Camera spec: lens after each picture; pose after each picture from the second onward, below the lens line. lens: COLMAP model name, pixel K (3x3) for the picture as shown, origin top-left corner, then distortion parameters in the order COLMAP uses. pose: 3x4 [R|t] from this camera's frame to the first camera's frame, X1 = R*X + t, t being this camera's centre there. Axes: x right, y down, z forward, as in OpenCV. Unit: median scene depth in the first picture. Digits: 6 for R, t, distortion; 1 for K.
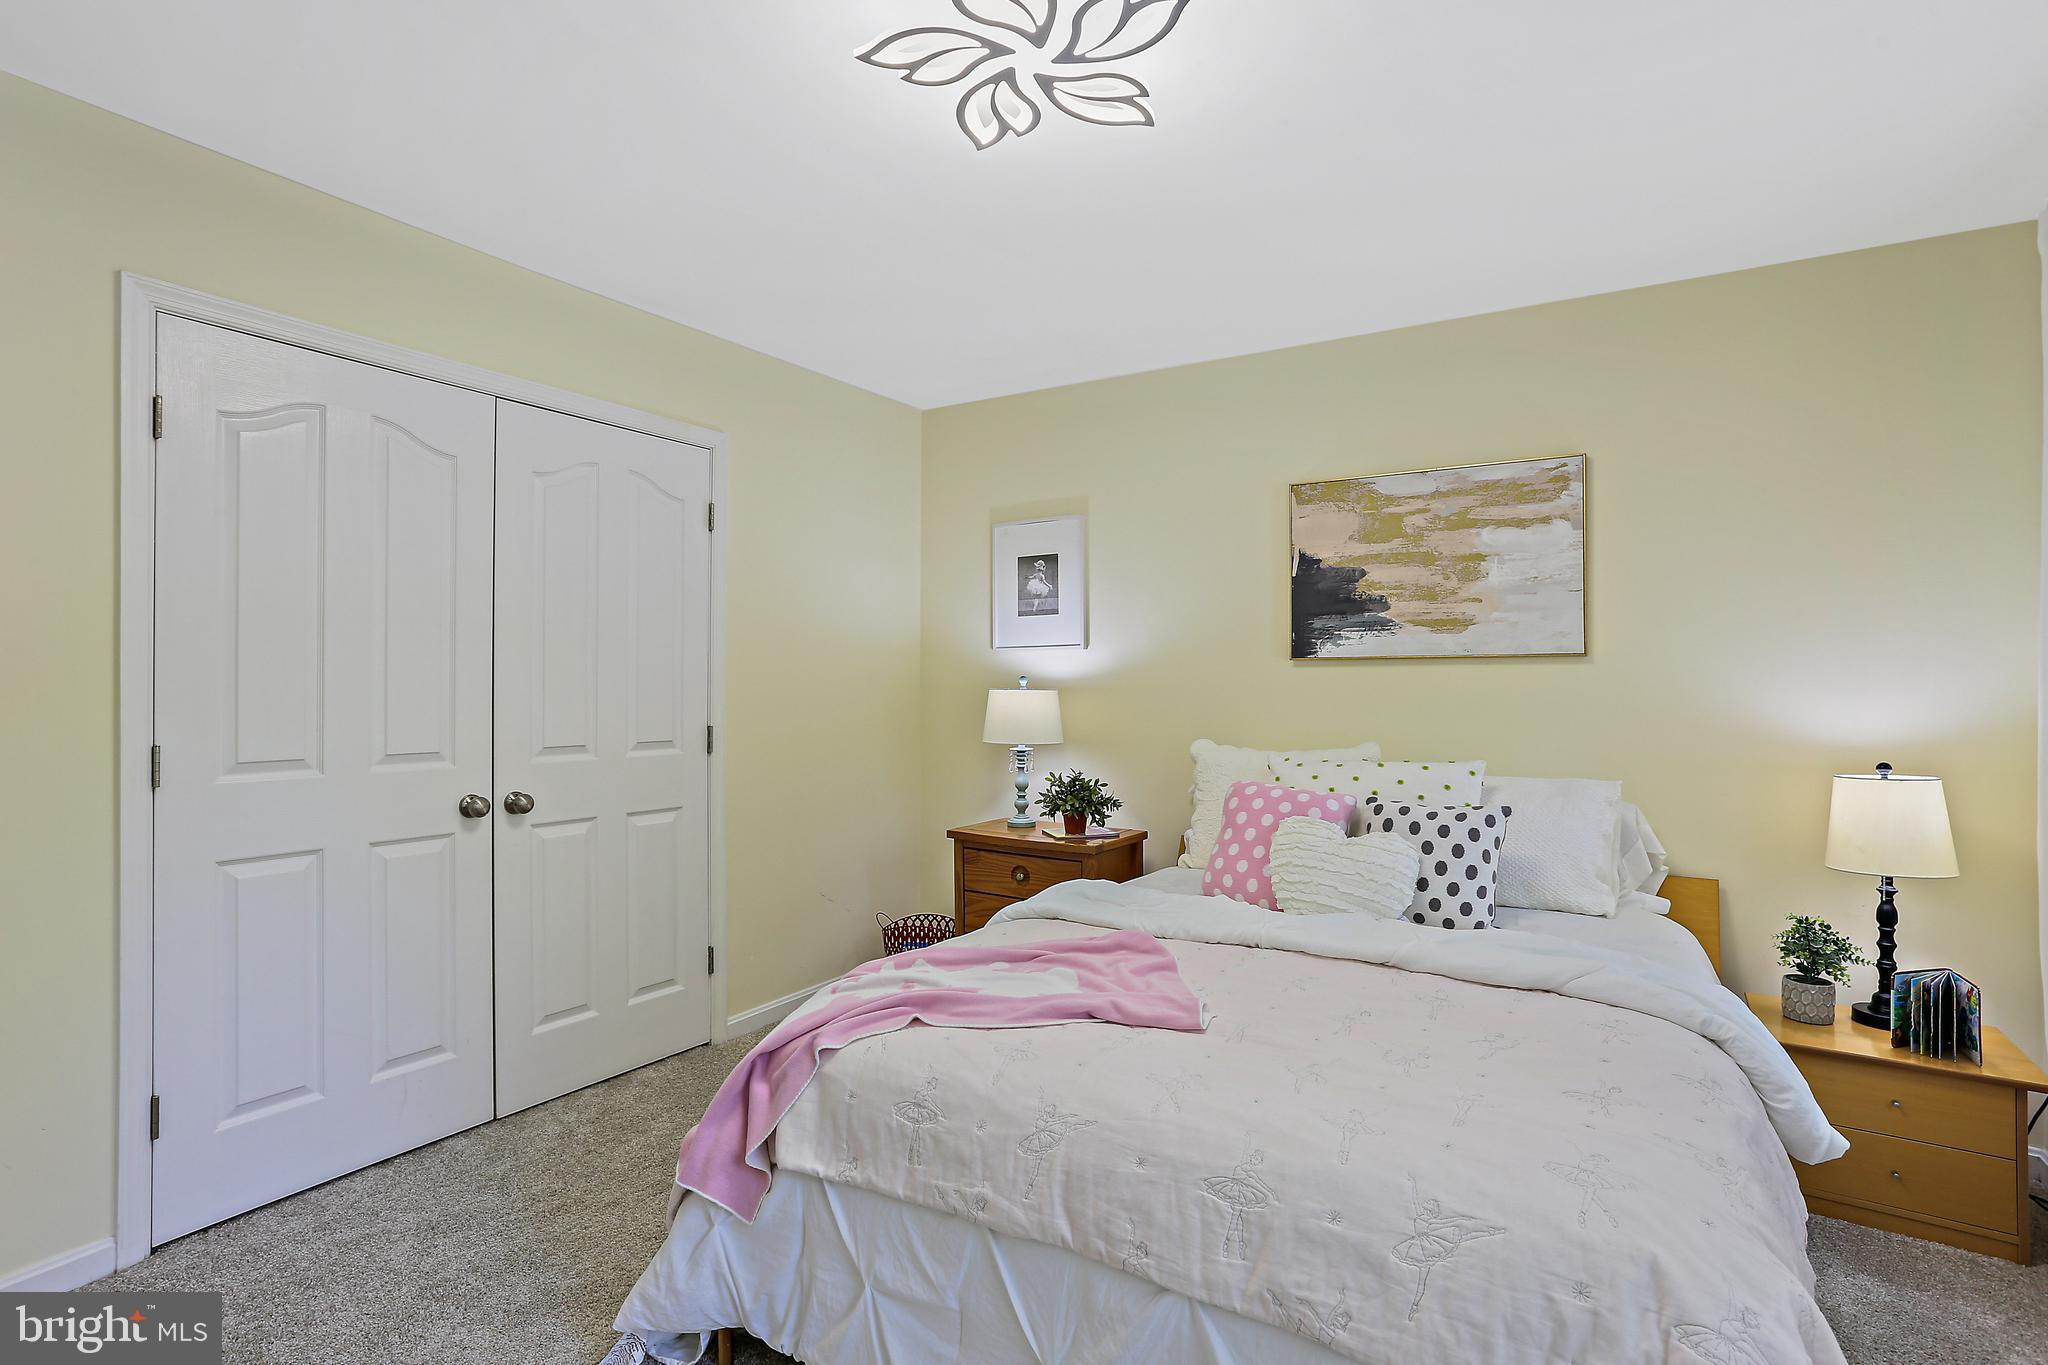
lens RADIAL K [[987.3, 0, 1024.0], [0, 987.3, 663.1], [0, 0, 1]] dist [-0.035941, 0.001153]
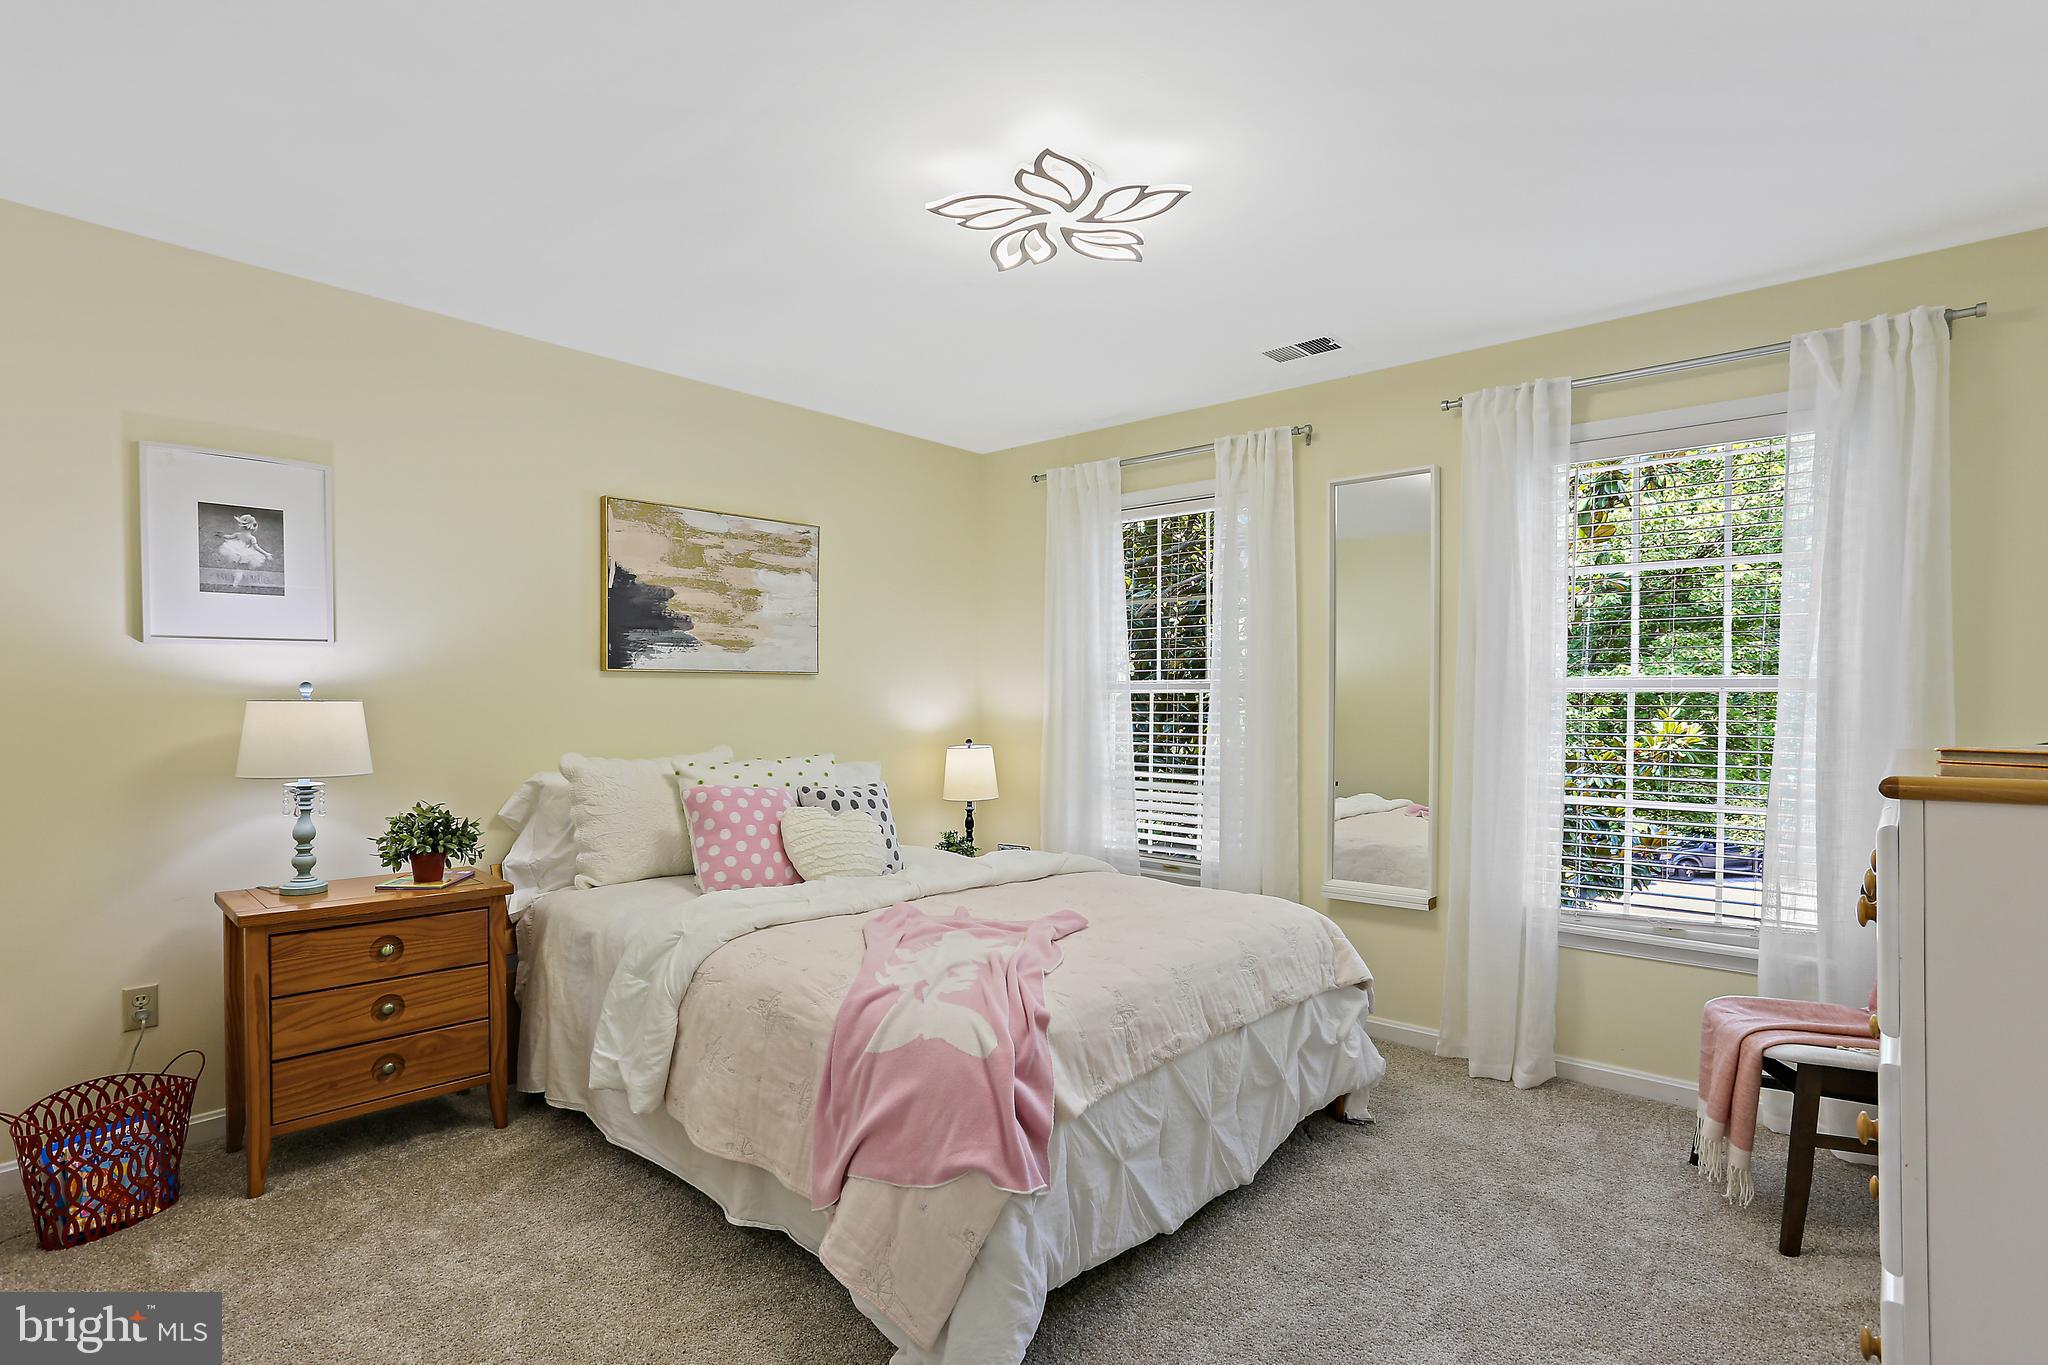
lens RADIAL K [[987.3, 0, 1027.2], [0, 987.3, 704.2], [0, 0, 1]] dist [-0.035941, 0.001153]
pose [[0.189150, -0.011393, 0.981882, -0.669876], [-0.028407, 0.999451, 0.017069, 0.002357], [-0.981537, -0.031121, 0.188723, 0.405002]]
